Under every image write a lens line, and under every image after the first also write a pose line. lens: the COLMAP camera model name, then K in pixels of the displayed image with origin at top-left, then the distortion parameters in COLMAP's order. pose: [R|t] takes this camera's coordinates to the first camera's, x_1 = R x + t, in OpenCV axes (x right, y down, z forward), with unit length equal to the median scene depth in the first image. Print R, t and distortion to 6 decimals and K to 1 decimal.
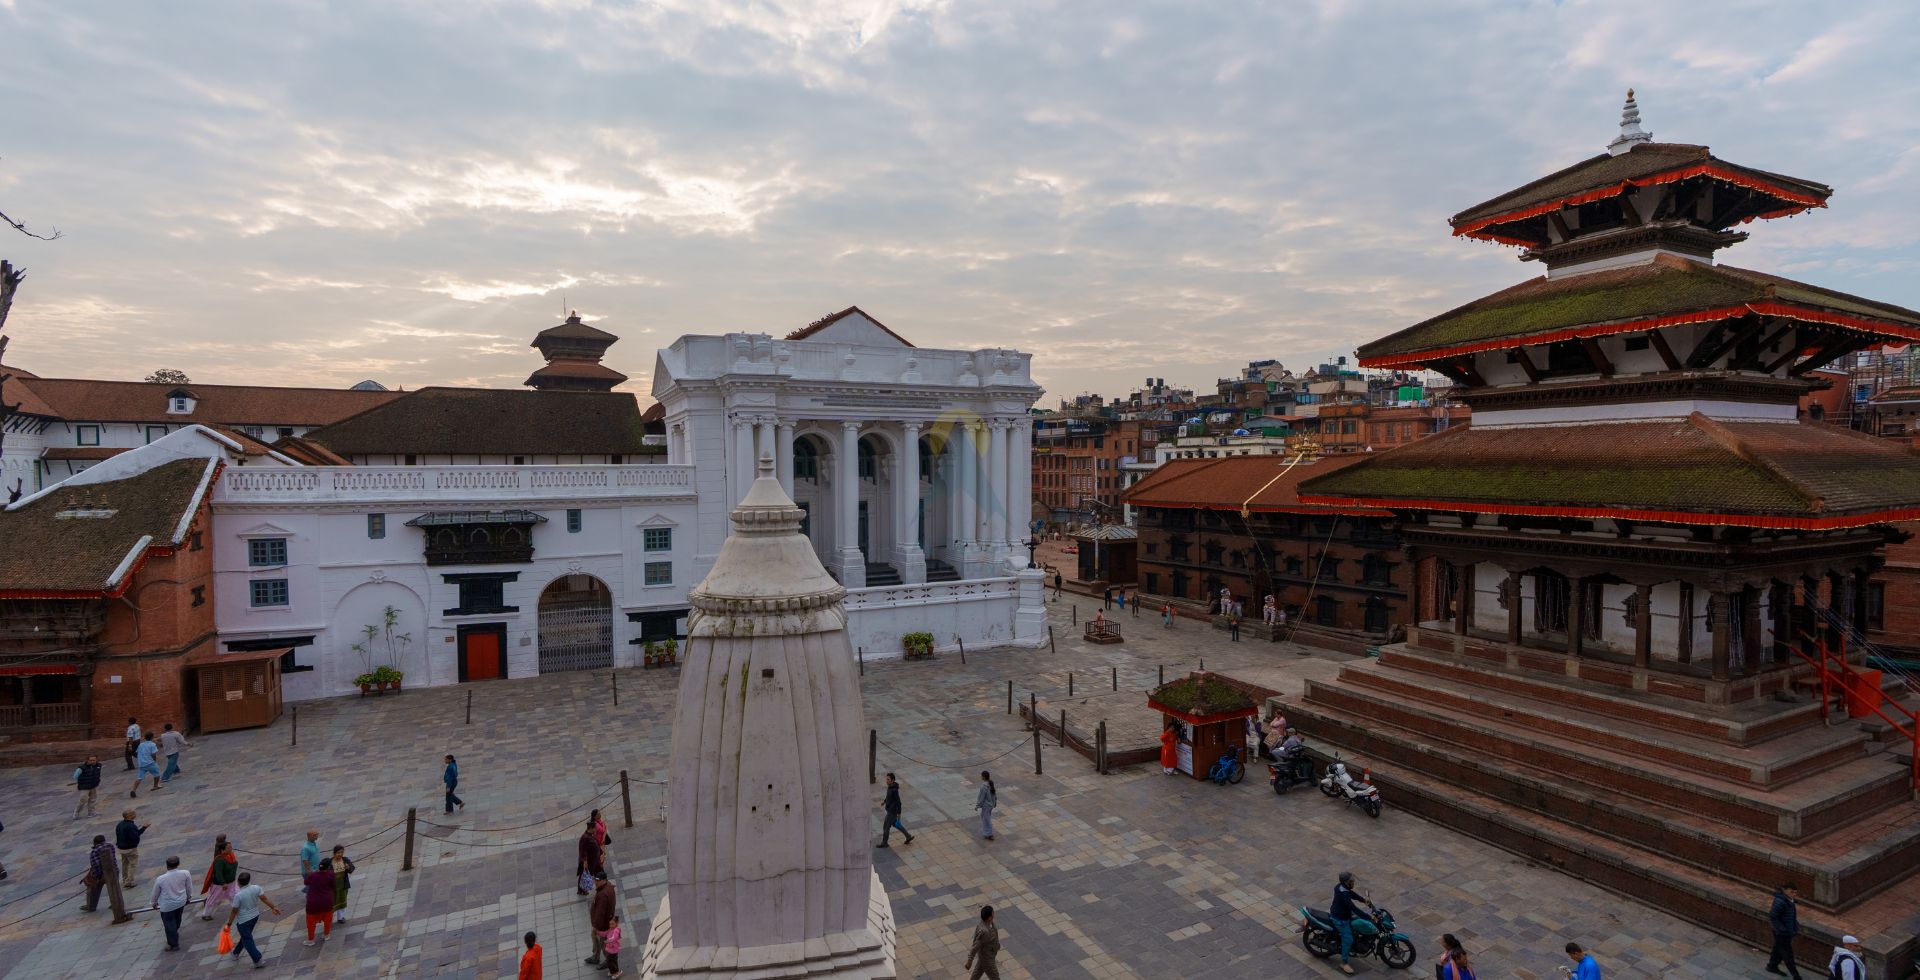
lens RADIAL K [[853.9, 0, 960.5], [0, 853.9, 488.6], [0, 0, 1]] dist [0.016527, 0.000793]
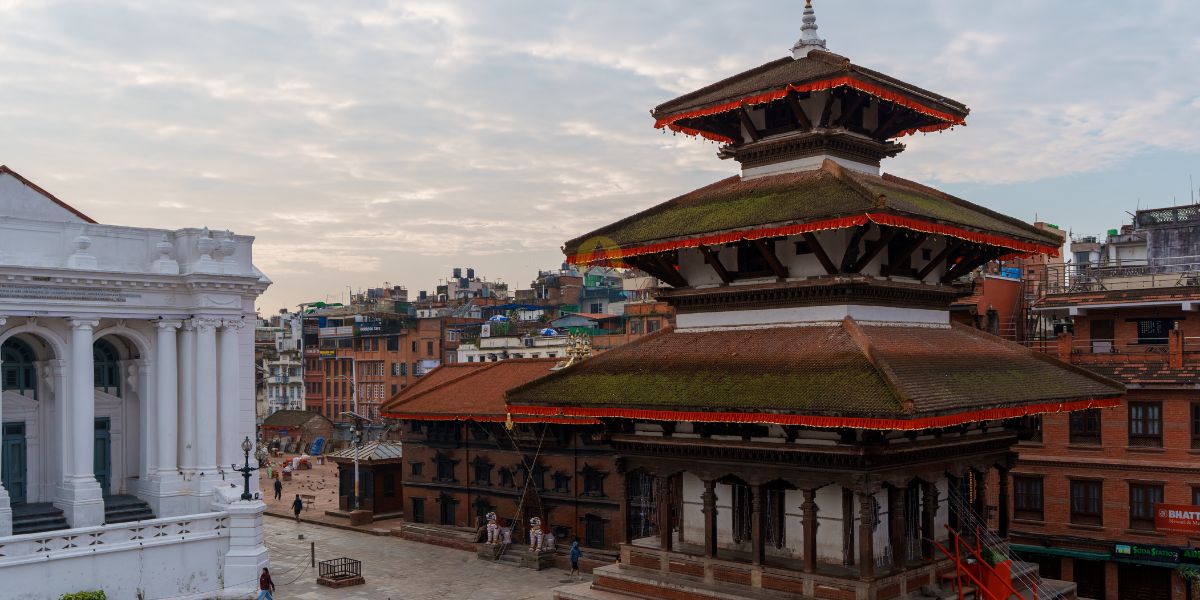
lens RADIAL K [[1017.4, 0, 576.9], [0, 1017.4, 364.6], [0, 0, 1]] dist [0.023842, 0.004392]
pose [[0.952664, -0.006979, 0.303944, 0.149009], [0.016909, 0.999405, -0.030053, -0.001007], [-0.303554, 0.033770, 0.952216, -0.034486]]
